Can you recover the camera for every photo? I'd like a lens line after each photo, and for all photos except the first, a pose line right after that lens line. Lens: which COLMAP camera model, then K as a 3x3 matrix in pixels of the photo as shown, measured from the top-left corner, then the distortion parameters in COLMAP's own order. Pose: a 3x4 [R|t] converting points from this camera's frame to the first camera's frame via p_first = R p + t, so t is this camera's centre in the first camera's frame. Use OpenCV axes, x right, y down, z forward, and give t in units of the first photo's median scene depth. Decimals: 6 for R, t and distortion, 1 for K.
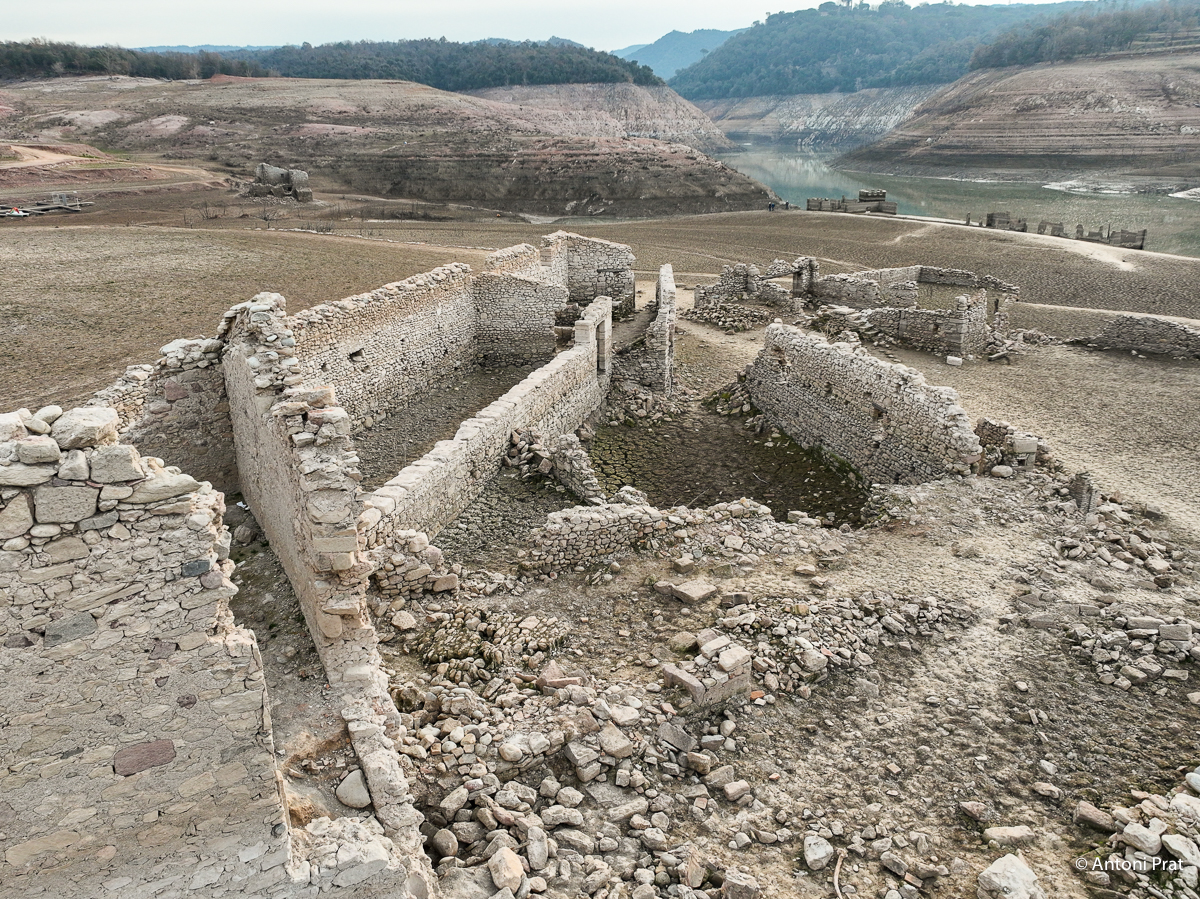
lens RADIAL K [[940.2, 0, 611.1], [0, 940.2, 432.4], [0, 0, 1]] dist [-0.014900, 0.030224]
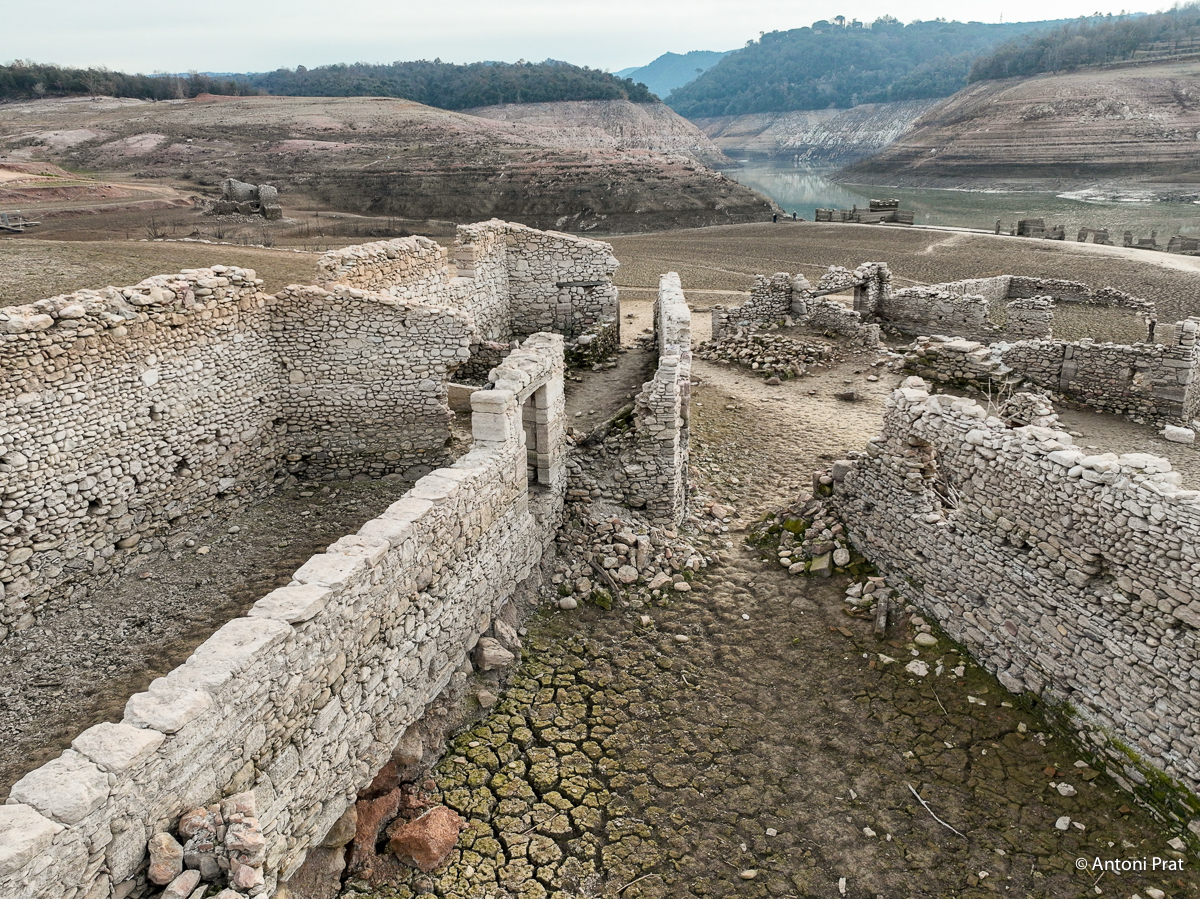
lens RADIAL K [[914.8, 0, 594.7], [0, 914.8, 447.8], [0, 0, 1]] dist [-0.002052, 0.008007]
pose [[0.999806, -0.009237, -0.017418, 0.023973], [0.009235, 0.999957, -0.000203, -0.081908], [0.017419, 0.000042, 0.999848, 0.507127]]
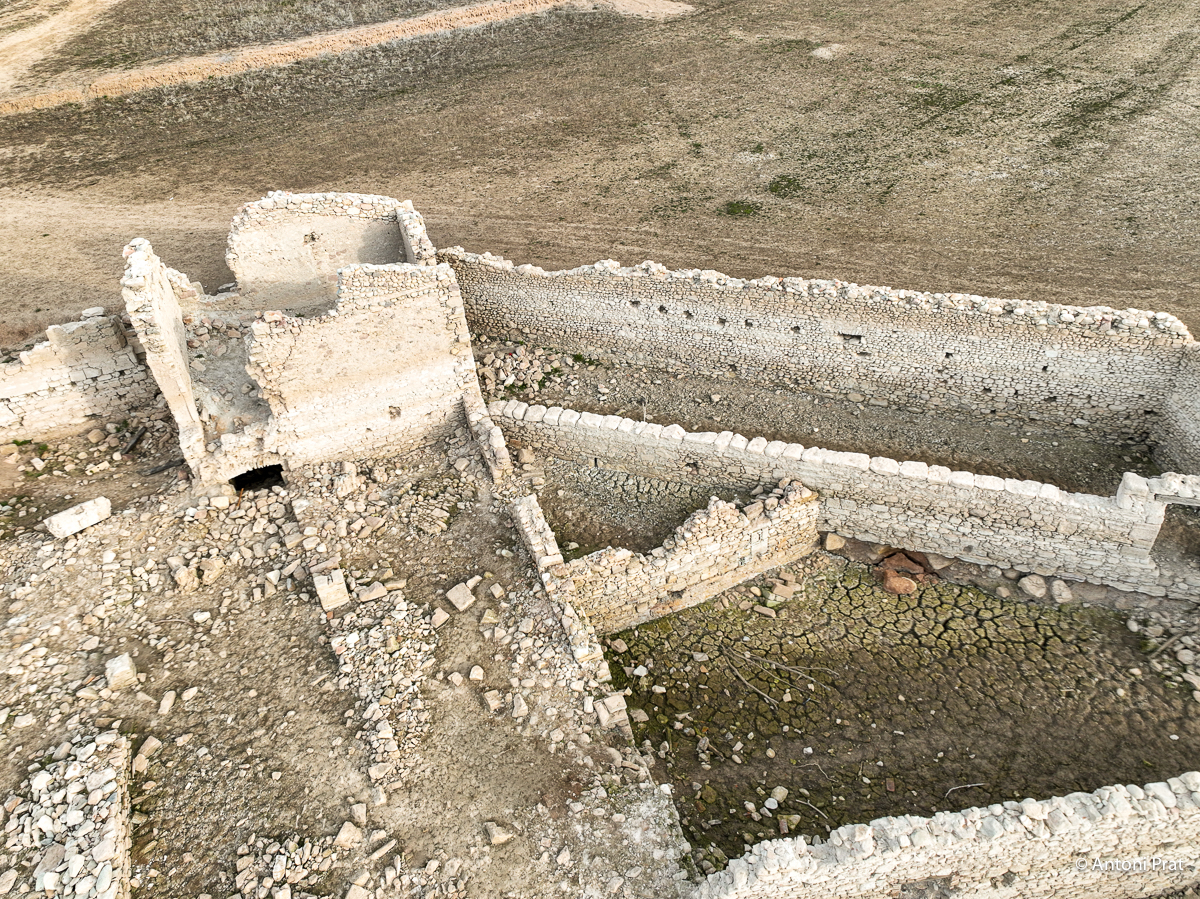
lens RADIAL K [[853.1, 0, 596.0], [0, 853.1, 440.5], [0, 0, 1]] dist [-0.001363, 0.020228]
pose [[-0.113352, 0.617851, -0.778082, 0.422568], [-0.221613, 0.747677, 0.625992, -0.390013], [0.968524, 0.243391, 0.052173, 0.517702]]
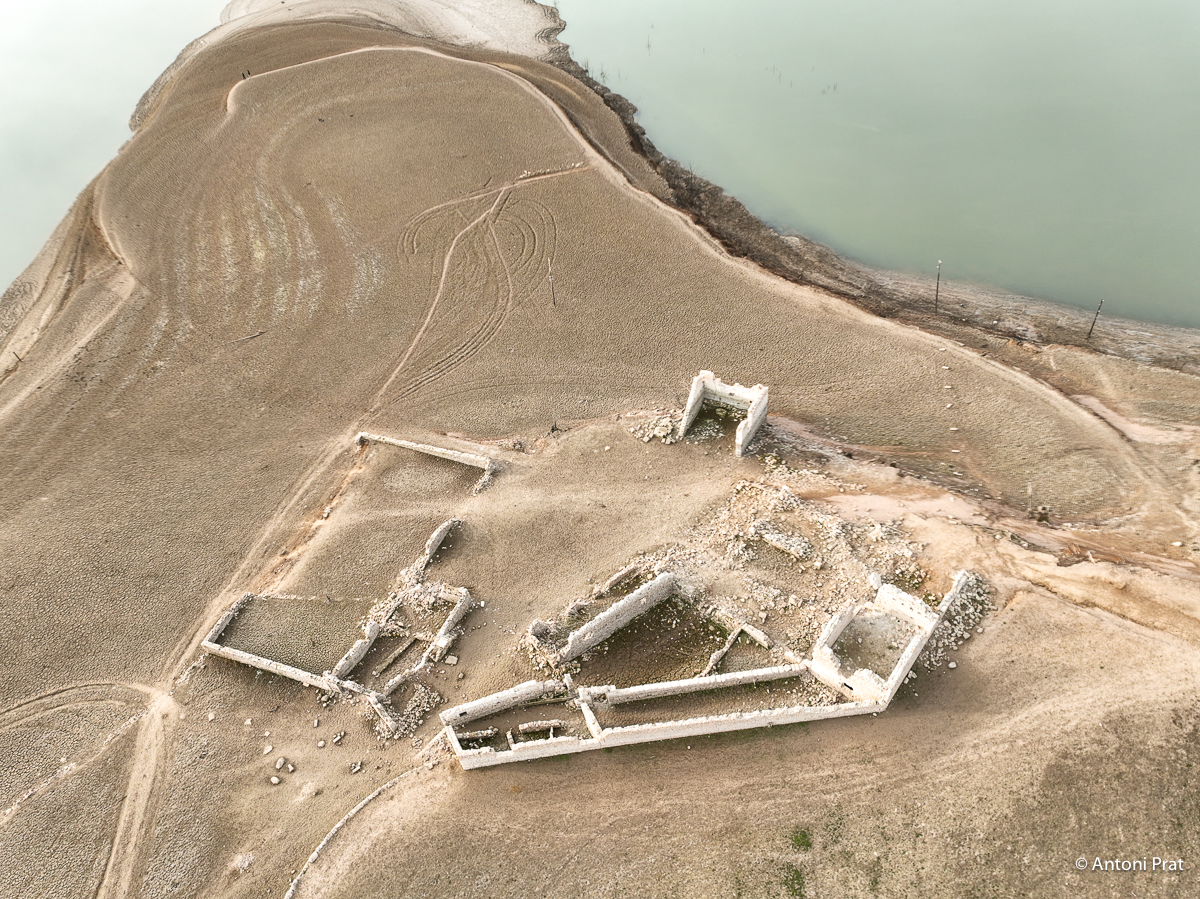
lens RADIAL K [[818.1, 0, 600.0], [0, 818.1, 449.5], [0, 0, 1]] dist [0.004066, 0.010148]
pose [[-0.339486, -0.633255, 0.695512, -1.029614], [0.394144, 0.575607, 0.716469, -1.871106], [-0.854049, 0.517362, 0.054183, 0.507040]]
